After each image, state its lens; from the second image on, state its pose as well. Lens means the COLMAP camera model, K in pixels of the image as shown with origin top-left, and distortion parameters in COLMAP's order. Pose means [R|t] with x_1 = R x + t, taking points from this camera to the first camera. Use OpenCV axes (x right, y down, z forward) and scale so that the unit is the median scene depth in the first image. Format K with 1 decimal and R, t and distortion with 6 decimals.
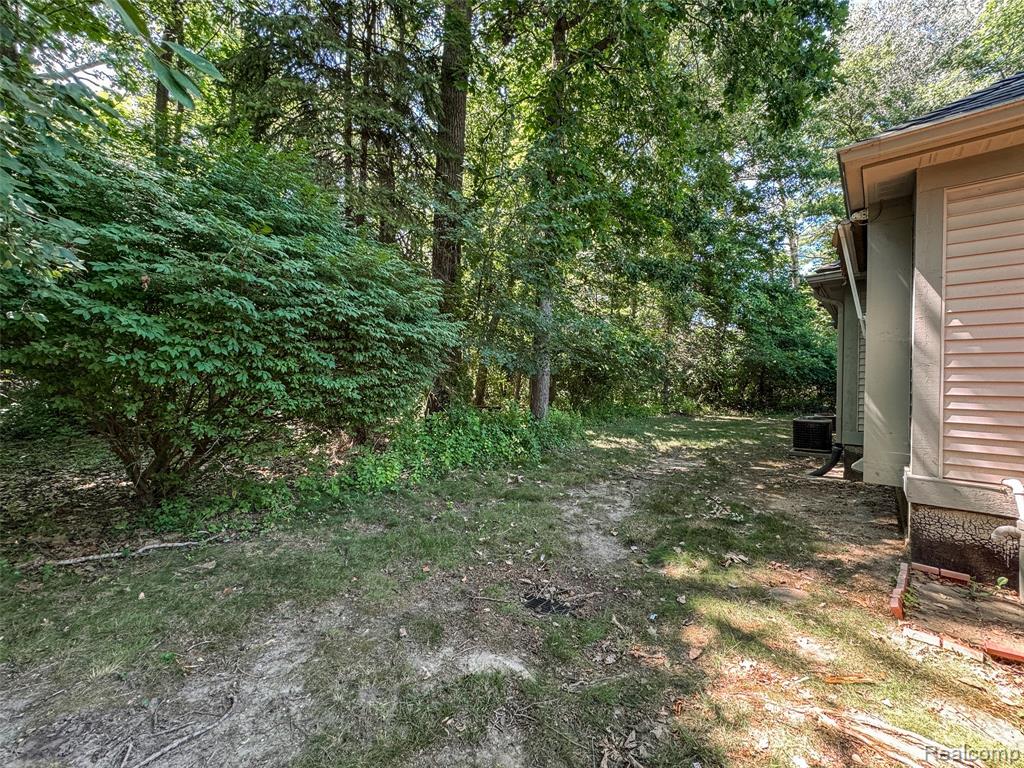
lens RADIAL K [[410.7, 0, 515.3], [0, 410.7, 386.1], [0, 0, 1]] dist [-0.000526, 0.000091]
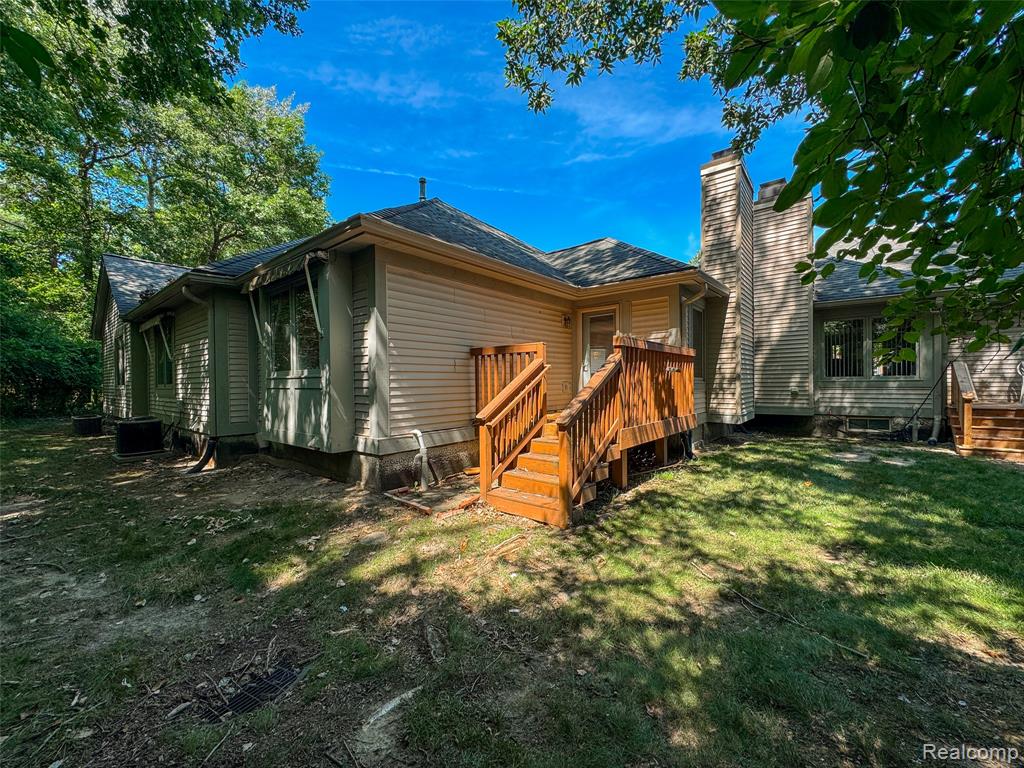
lens RADIAL K [[403.6, 0, 516.4], [0, 403.6, 392.8], [0, 0, 1]] dist [0.000172, -0.000162]
pose [[-0.041026, -0.044219, 0.998179, -0.609085], [0.016240, 0.998859, 0.044916, -0.021277], [-0.999026, 0.018053, -0.040261, 0.534089]]
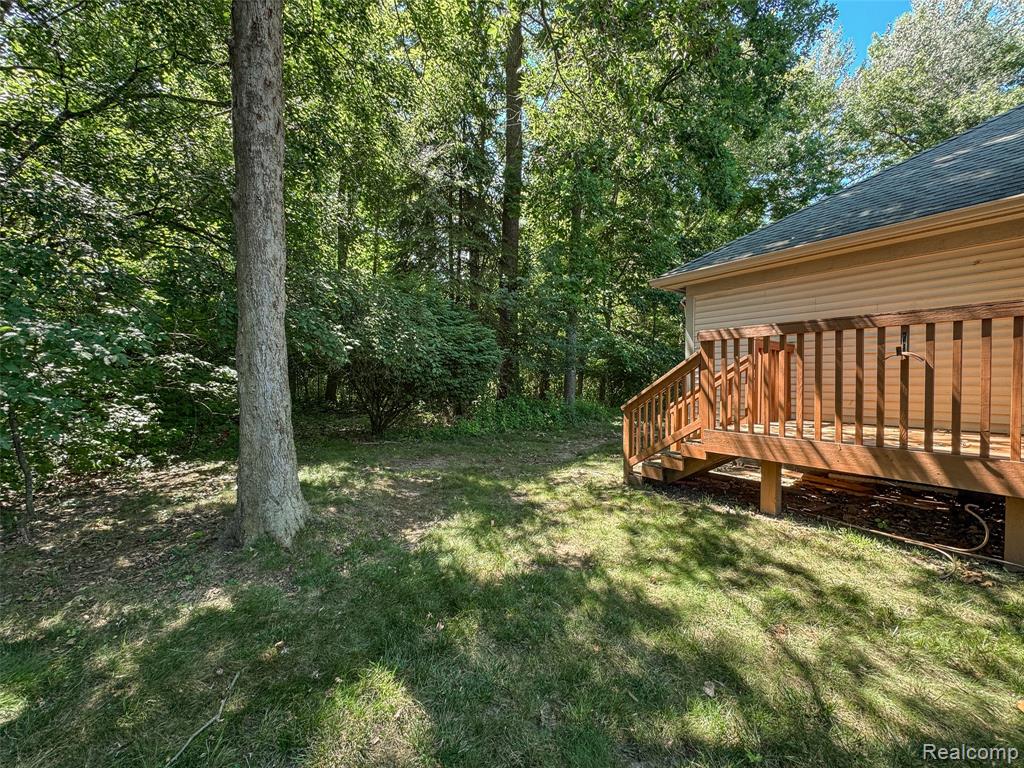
lens RADIAL K [[403.6, 0, 516.4], [0, 403.6, 392.8], [0, 0, 1]] dist [0.000172, -0.000162]
pose [[0.978652, -0.007086, -0.205403, 0.499771], [0.010642, 0.999812, 0.016214, 0.029782], [0.205249, -0.018054, 0.978543, -1.430185]]
